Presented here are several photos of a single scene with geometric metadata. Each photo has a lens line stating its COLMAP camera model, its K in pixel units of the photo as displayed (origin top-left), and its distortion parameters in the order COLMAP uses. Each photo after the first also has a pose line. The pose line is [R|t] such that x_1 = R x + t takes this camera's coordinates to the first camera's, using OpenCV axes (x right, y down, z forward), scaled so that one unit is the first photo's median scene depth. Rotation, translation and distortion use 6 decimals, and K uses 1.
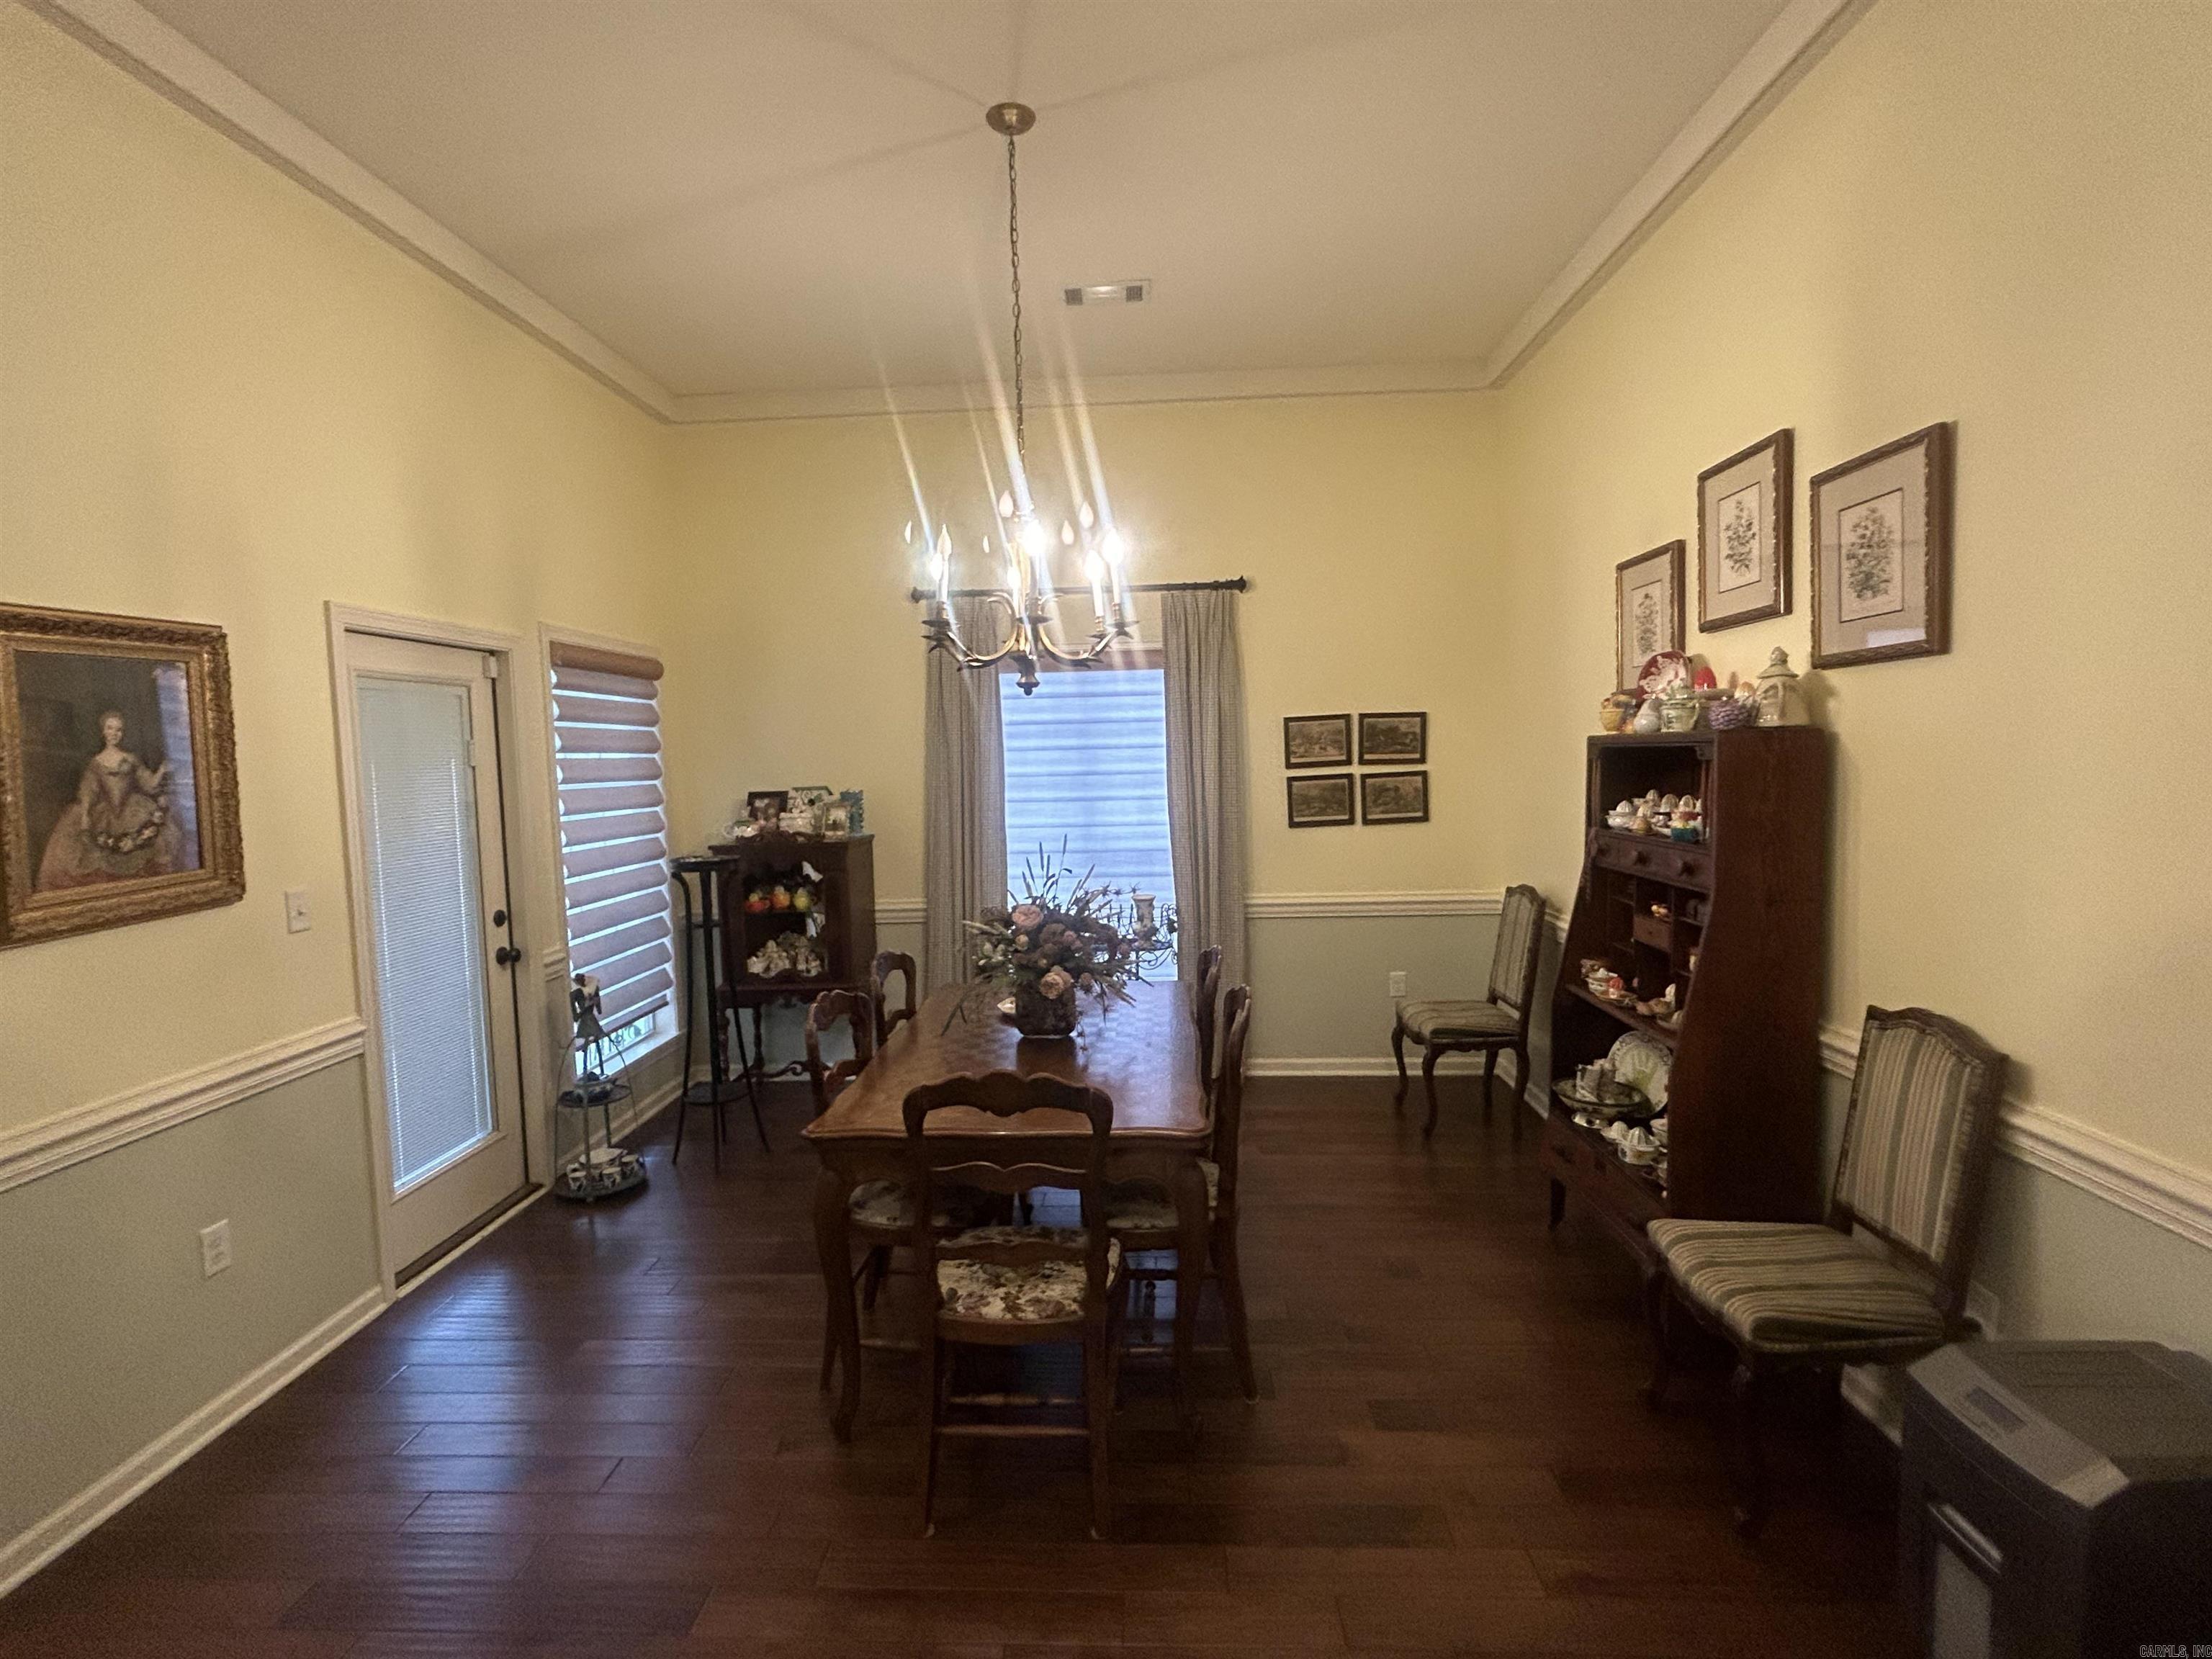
lens RADIAL K [[1047.0, 0, 1097.3], [0, 1047.0, 820.5], [0, 0, 1]] dist [0.001014, 0.000966]
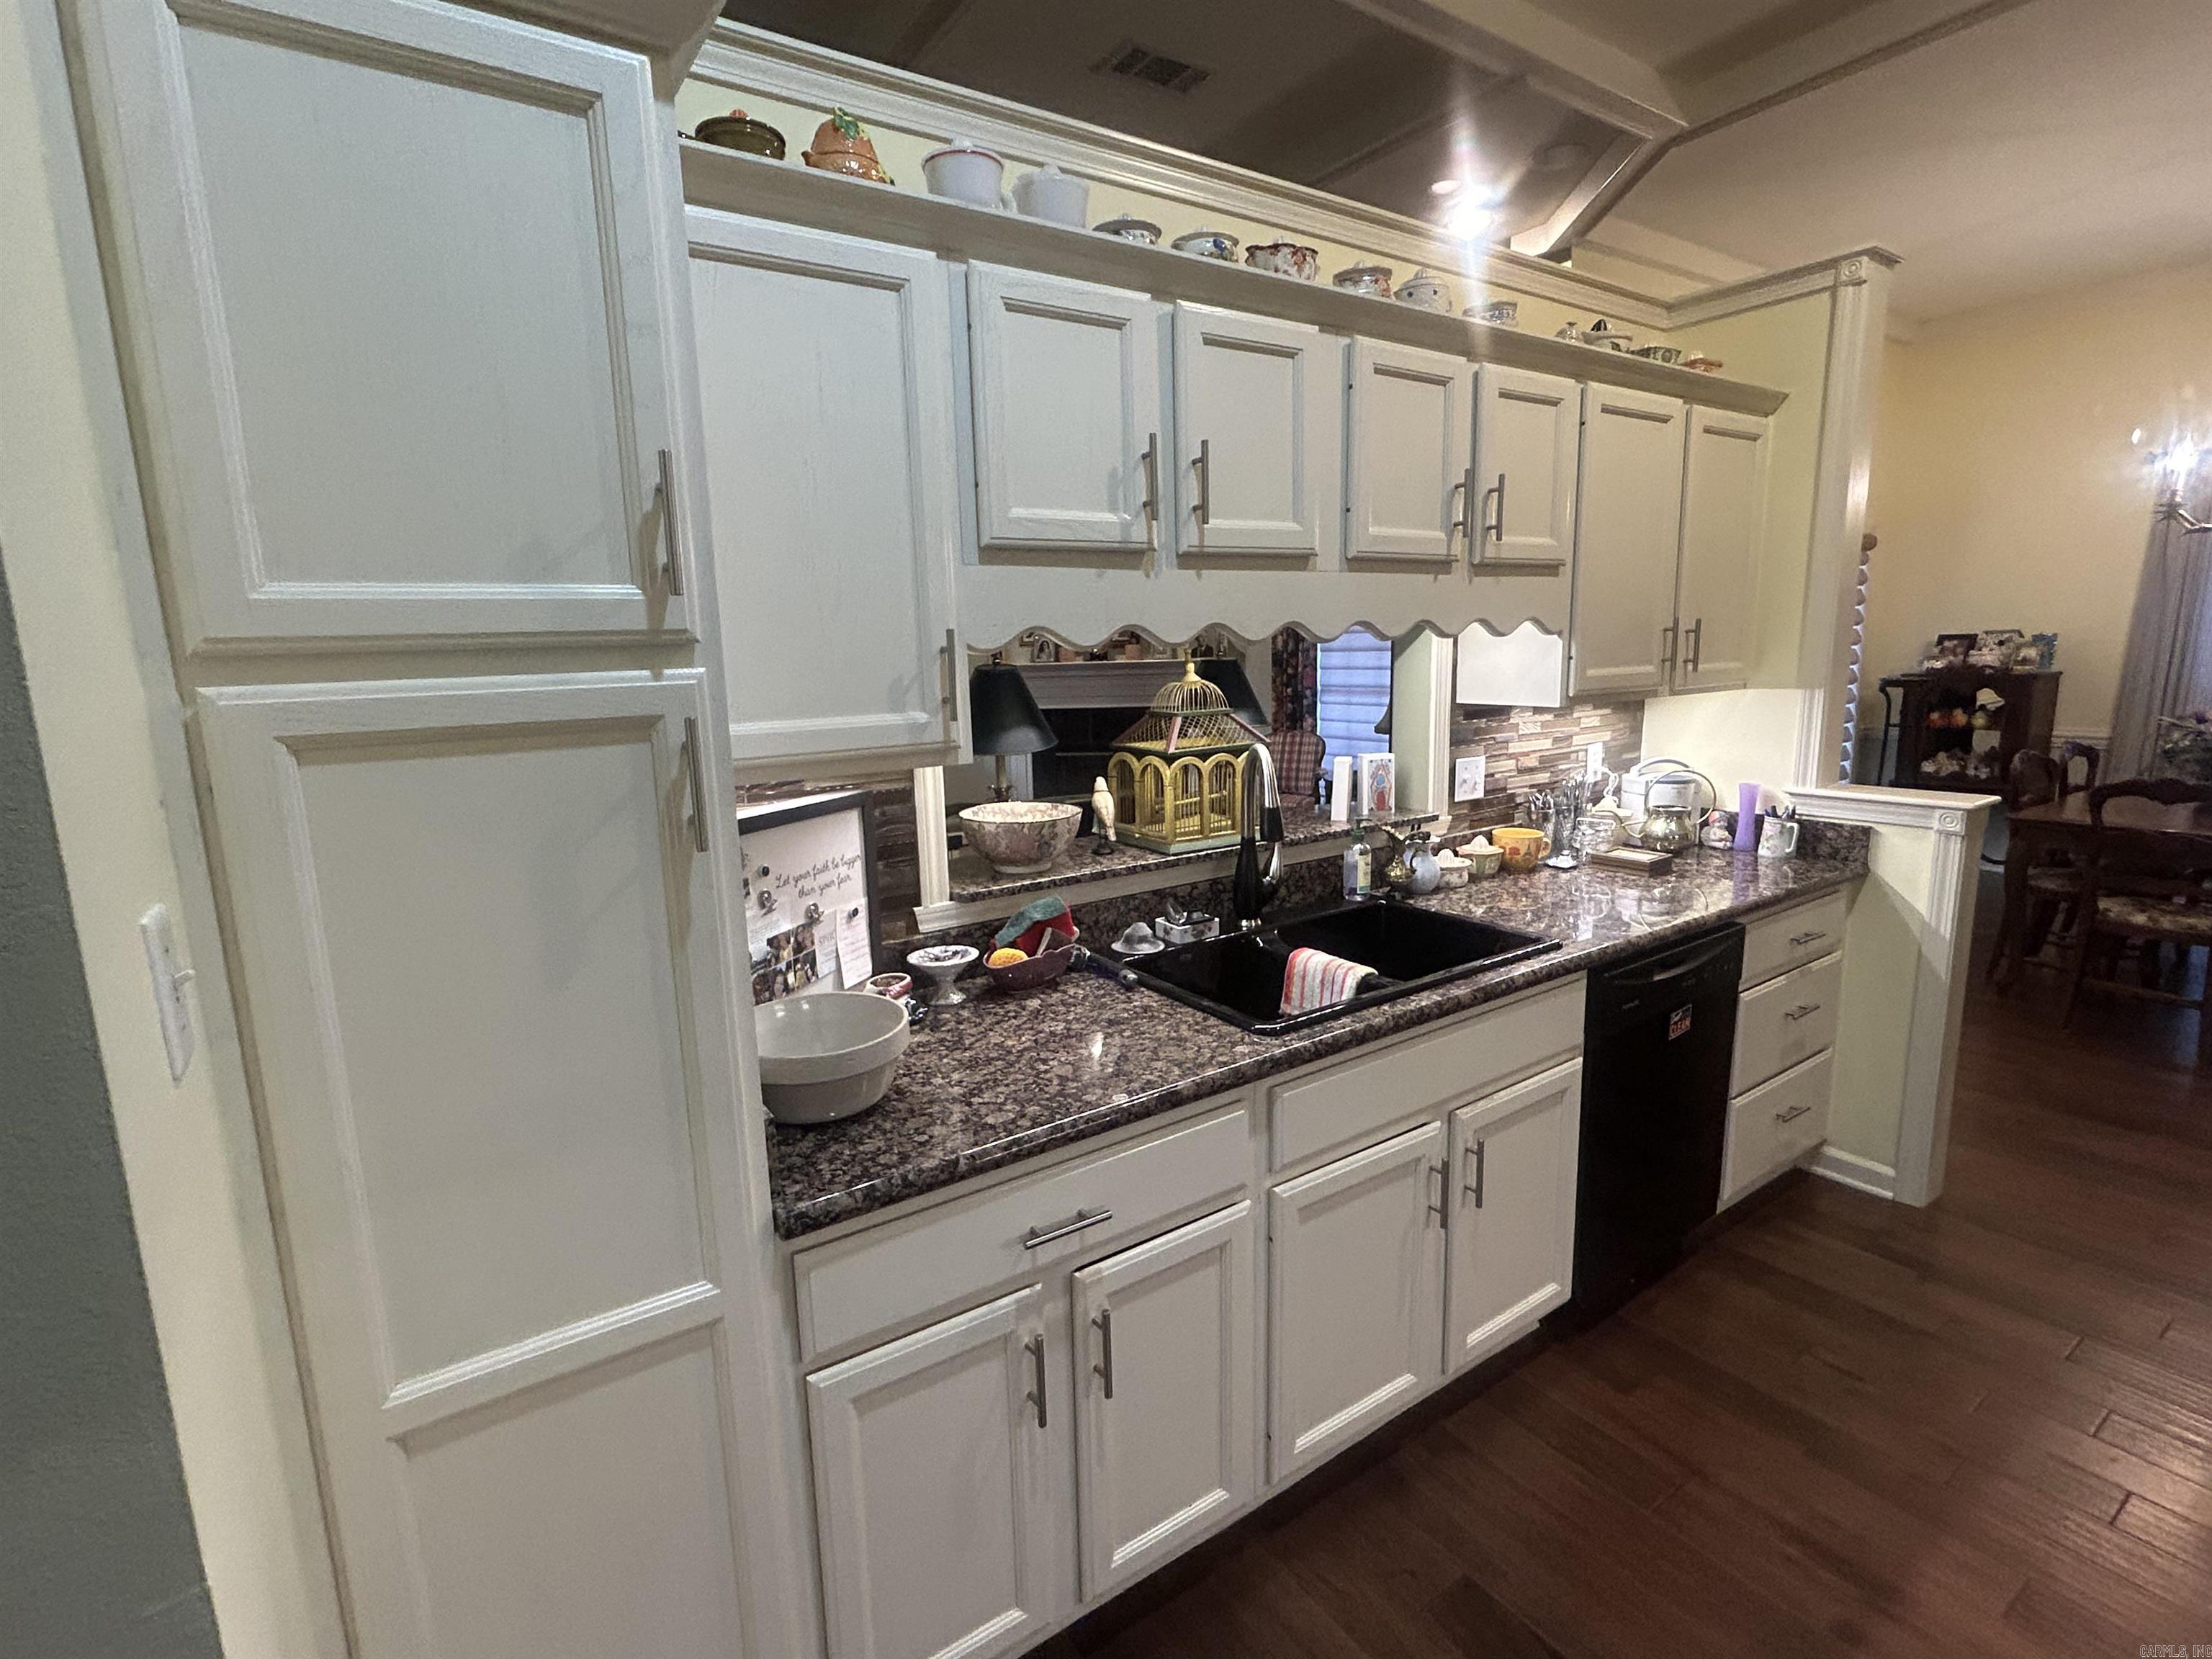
lens RADIAL K [[1047.0, 0, 1097.3], [0, 1047.0, 820.5], [0, 0, 1]] dist [0.001014, 0.000966]
pose [[0.601233, 0.142511, -0.786263, 0.092147], [-0.041589, 0.988215, 0.147314, 0.053113], [0.797991, -0.055870, 0.600074, -0.627043]]
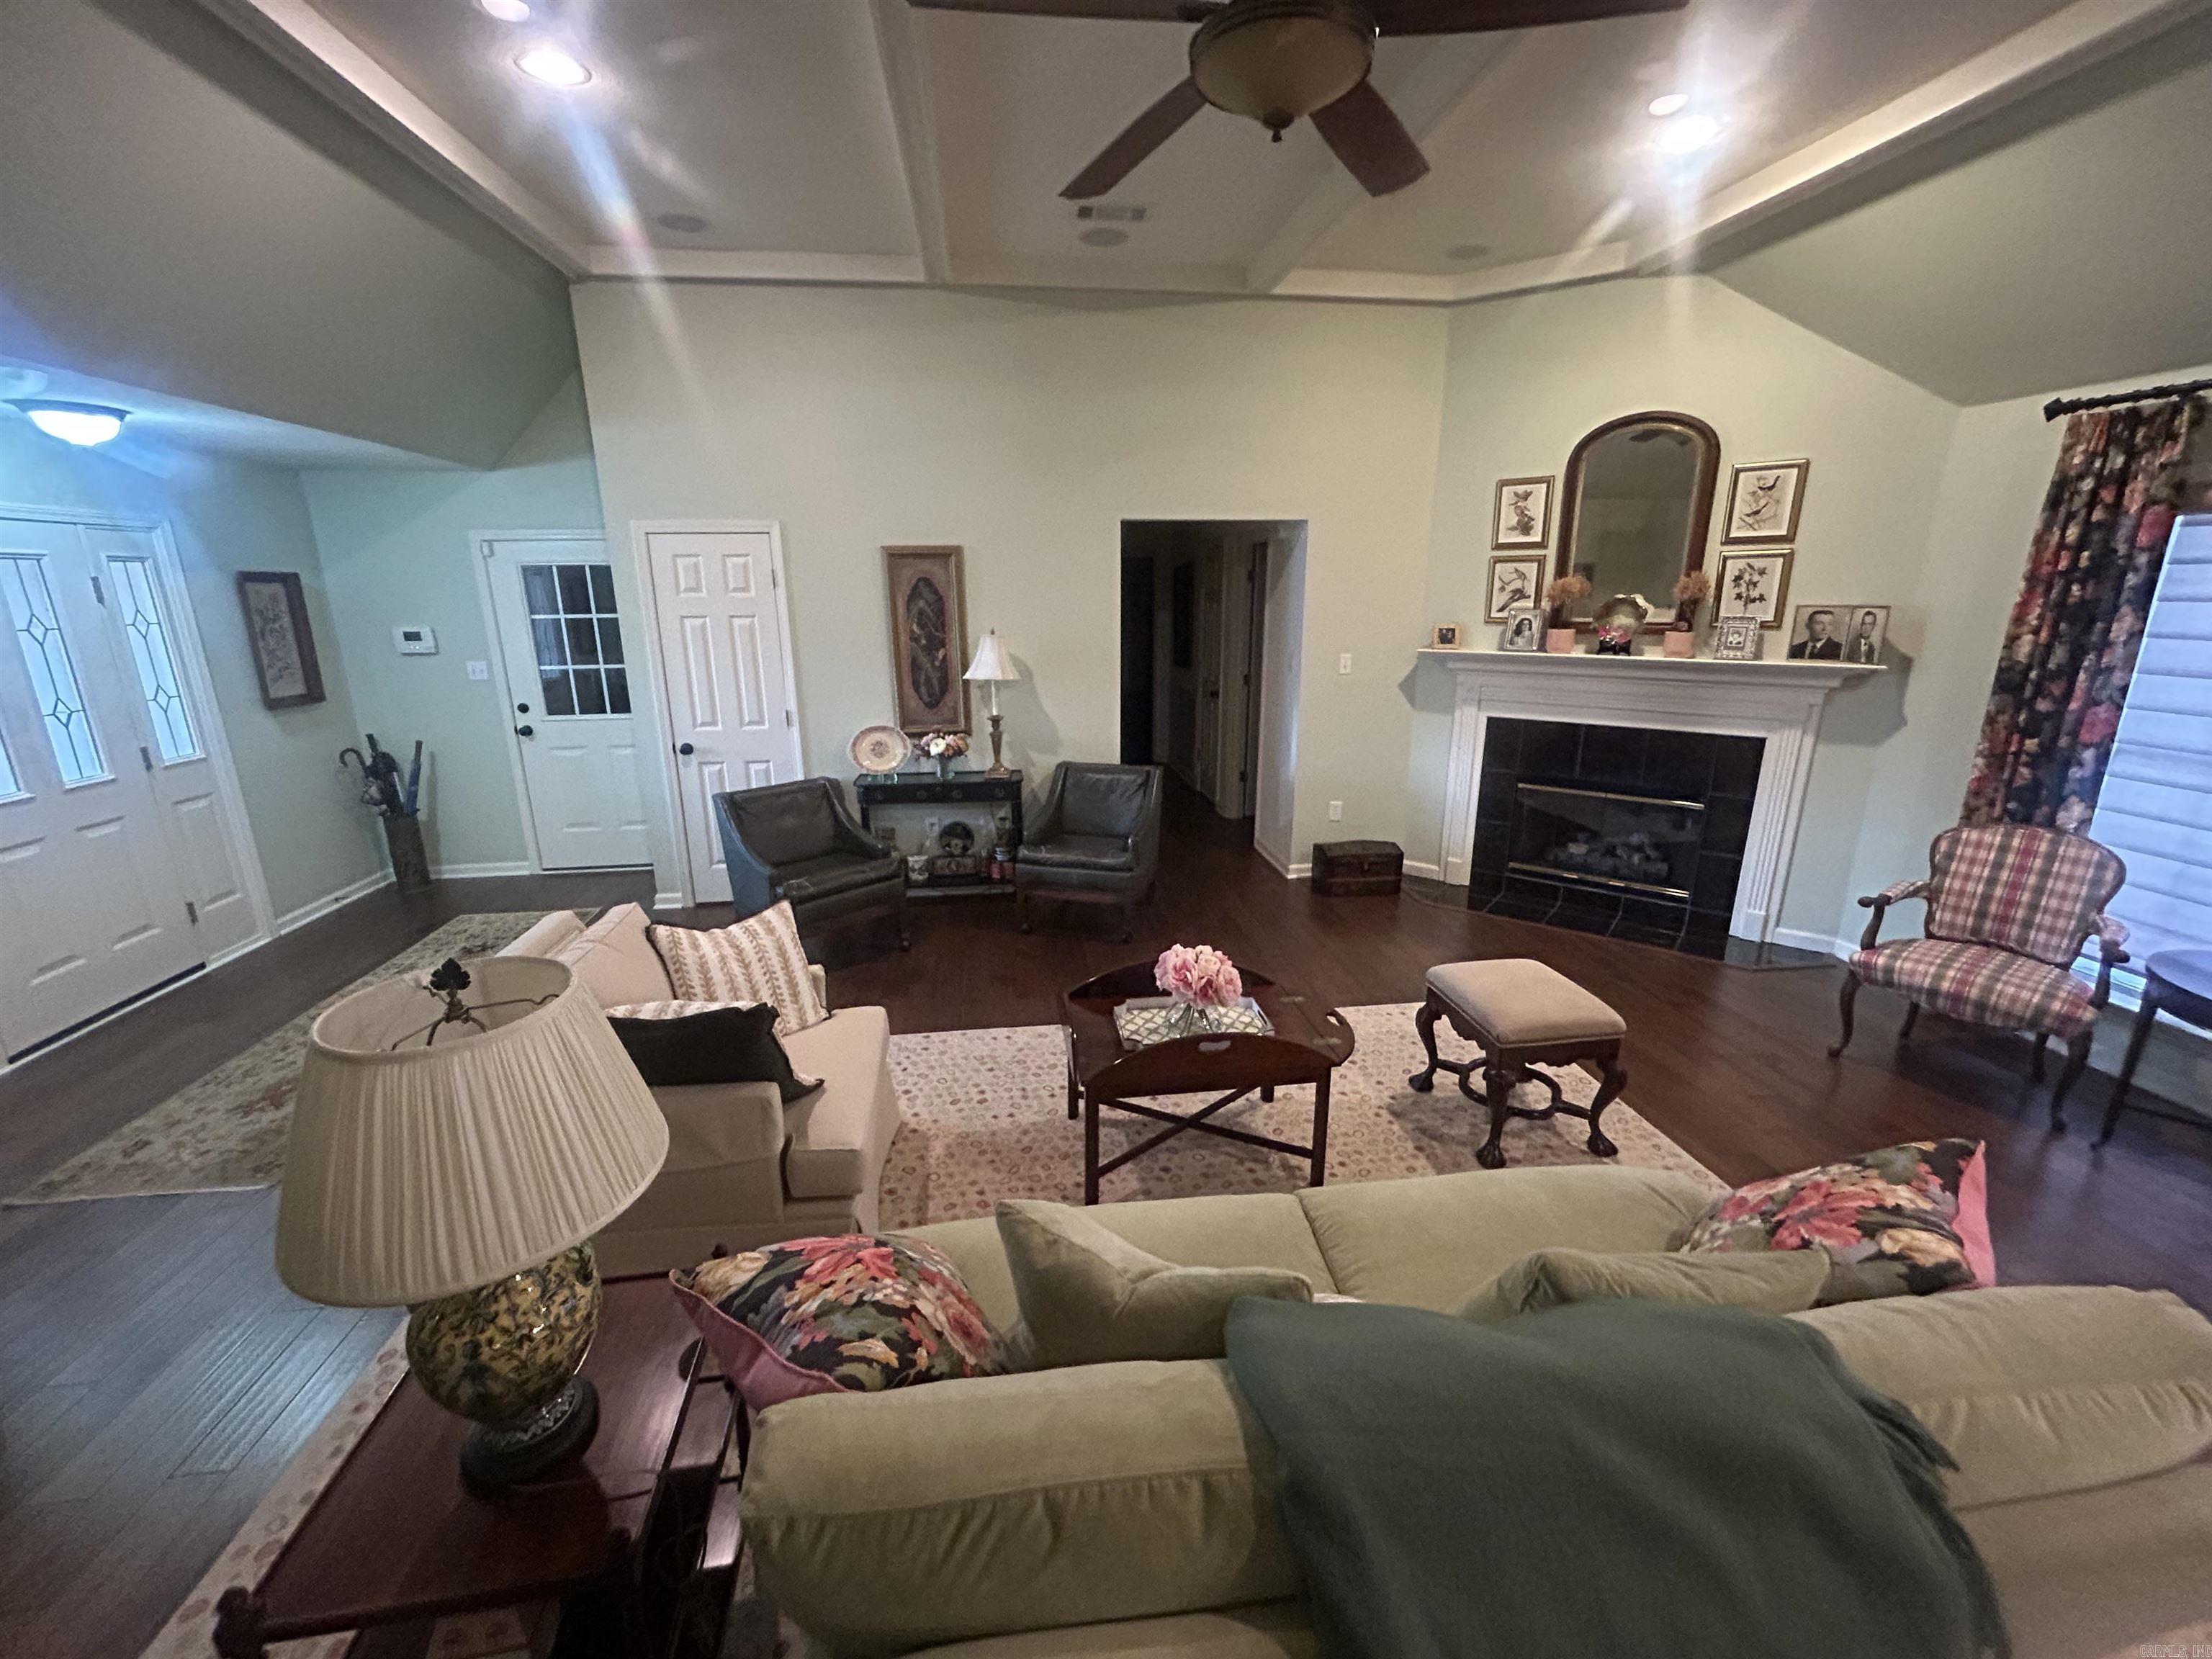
lens RADIAL K [[896.1, 0, 1101.9], [0, 896.1, 825.4], [0, 0, 1]] dist [-0.001830, 0.001978]
pose [[0.175653, 0.280592, -0.943618, -0.453991], [-0.065852, 0.959723, 0.273123, -0.002024], [0.982247, 0.014164, 0.187055, -0.278550]]
